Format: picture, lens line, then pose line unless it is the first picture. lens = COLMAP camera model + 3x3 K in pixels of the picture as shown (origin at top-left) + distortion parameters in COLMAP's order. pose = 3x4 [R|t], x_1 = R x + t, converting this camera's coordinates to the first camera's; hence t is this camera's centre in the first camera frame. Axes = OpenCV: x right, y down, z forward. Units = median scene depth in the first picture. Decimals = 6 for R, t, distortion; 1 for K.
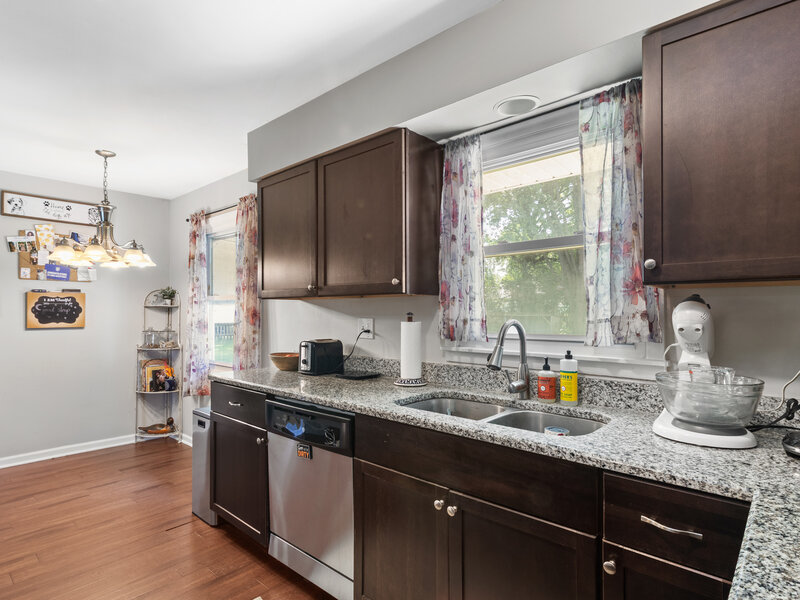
lens RADIAL K [[403.6, 0, 399.7], [0, 403.6, 297.6], [0, 0, 1]] dist [-0.000482, -0.000698]
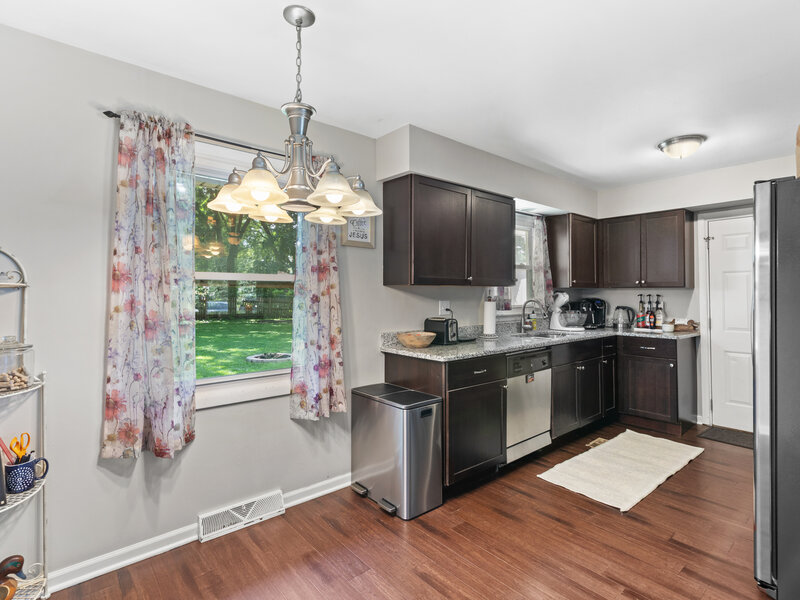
lens RADIAL K [[403.6, 0, 399.7], [0, 403.6, 297.6], [0, 0, 1]] dist [-0.000482, -0.000698]
pose [[0.201618, -0.007617, 0.979435, -1.603684], [-0.010596, 0.999894, 0.009957, 0.031482], [-0.979407, -0.012386, 0.201516, 0.973014]]
